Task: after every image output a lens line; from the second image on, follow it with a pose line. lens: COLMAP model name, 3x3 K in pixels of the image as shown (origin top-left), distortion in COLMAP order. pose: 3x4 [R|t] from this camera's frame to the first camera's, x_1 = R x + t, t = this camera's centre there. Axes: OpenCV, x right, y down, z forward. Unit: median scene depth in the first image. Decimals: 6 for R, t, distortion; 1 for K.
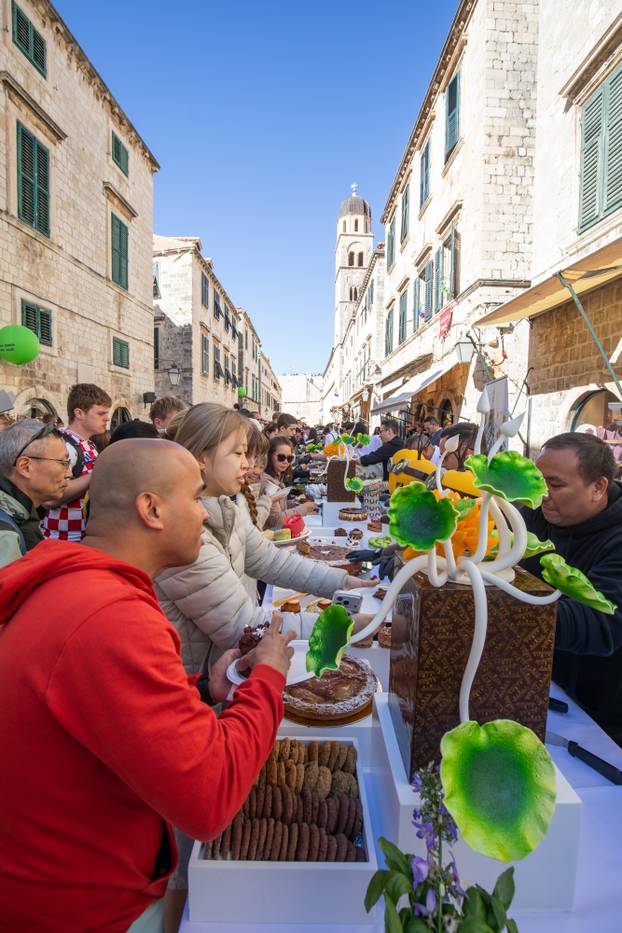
lens RADIAL K [[1009.8, 0, 310.8], [0, 1009.8, 490.2], [0, 0, 1]] dist [0.013105, 0.014684]
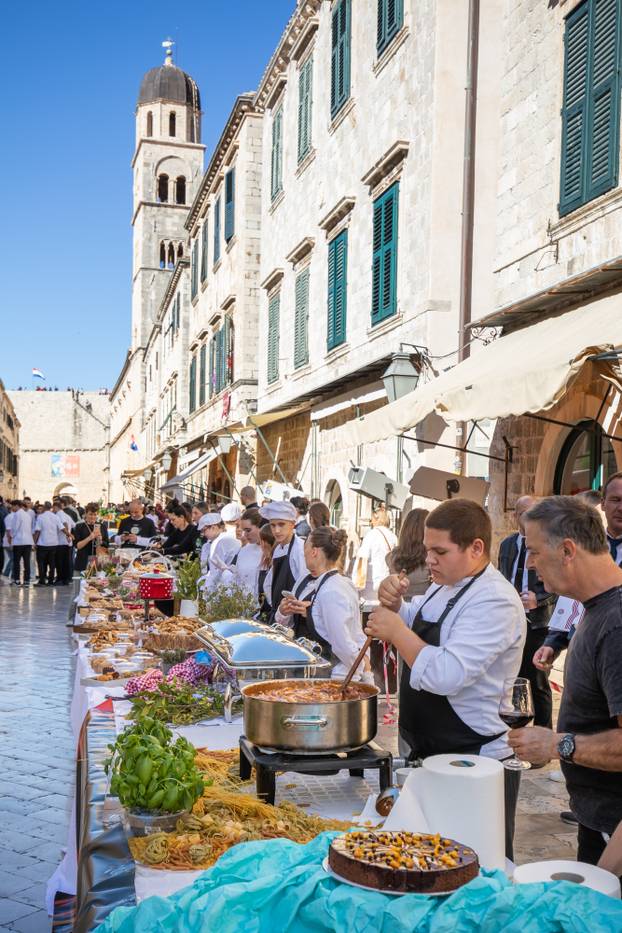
lens RADIAL K [[1009.8, 0, 310.8], [0, 1009.8, 490.2], [0, 0, 1]] dist [0.013105, 0.014684]
pose [[0.976746, -0.002592, 0.214382, 0.001811], [0.019937, 0.996692, -0.078784, -0.027737], [-0.213469, 0.081226, 0.973567, 0.480615]]
